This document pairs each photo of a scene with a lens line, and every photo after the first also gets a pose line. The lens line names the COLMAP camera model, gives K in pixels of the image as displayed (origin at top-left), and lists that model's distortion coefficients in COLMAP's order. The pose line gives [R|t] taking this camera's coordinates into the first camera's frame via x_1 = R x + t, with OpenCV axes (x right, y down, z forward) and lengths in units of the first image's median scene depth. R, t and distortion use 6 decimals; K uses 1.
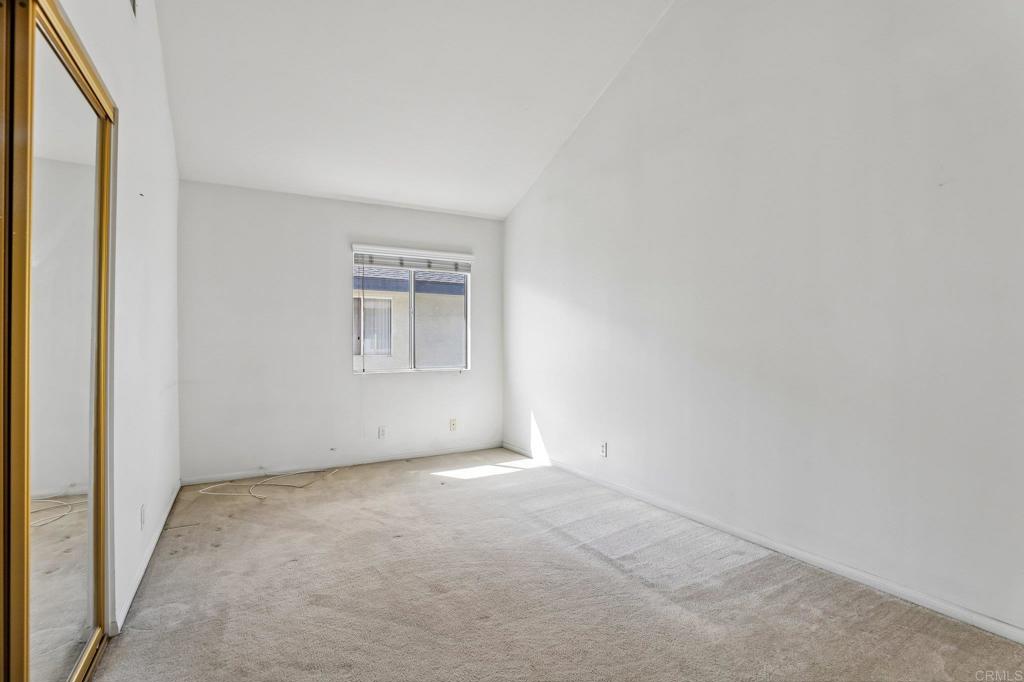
lens RADIAL K [[485.3, 0, 515.6], [0, 485.3, 346.2], [0, 0, 1]] dist [0.001388, 0.001247]
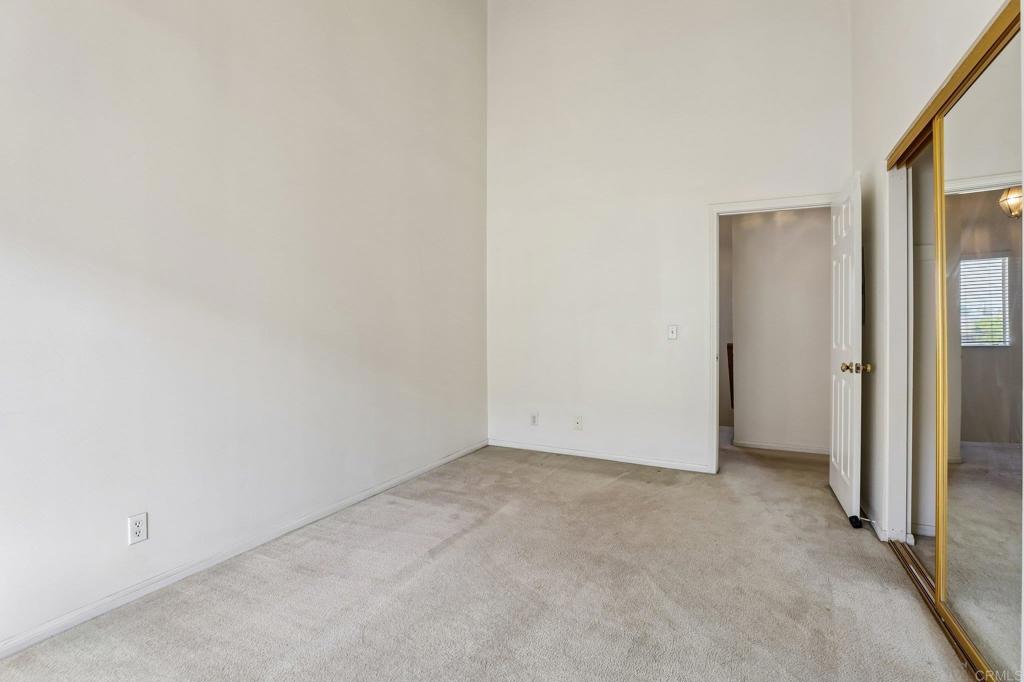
lens RADIAL K [[494.2, 0, 510.7], [0, 494.2, 326.9], [0, 0, 1]] dist [-0.014593, 0.000512]
pose [[-0.560677, 0.002999, 0.828029, -0.727691], [0.001224, 0.999995, -0.002793, -0.009349], [-0.828034, -0.000552, -0.560678, 1.437406]]
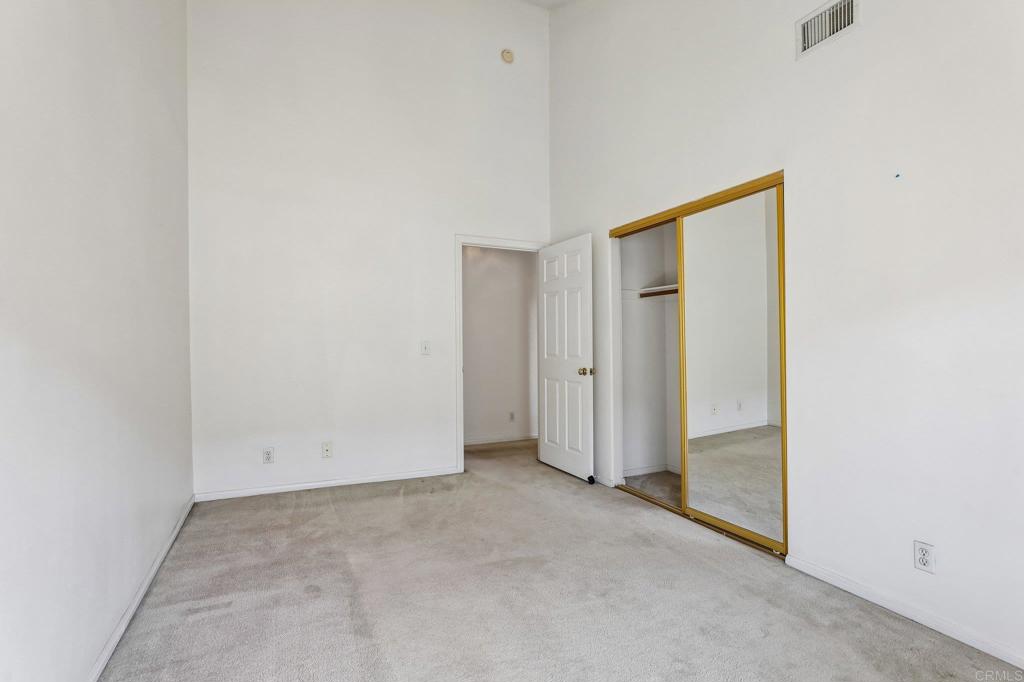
lens RADIAL K [[485.3, 0, 515.6], [0, 485.3, 346.2], [0, 0, 1]] dist [0.001388, 0.001247]
pose [[-0.997656, -0.001427, 0.068417, -0.127833], [-0.001021, 0.999982, 0.005976, -0.012158], [-0.068424, 0.005892, -0.997639, 1.741400]]
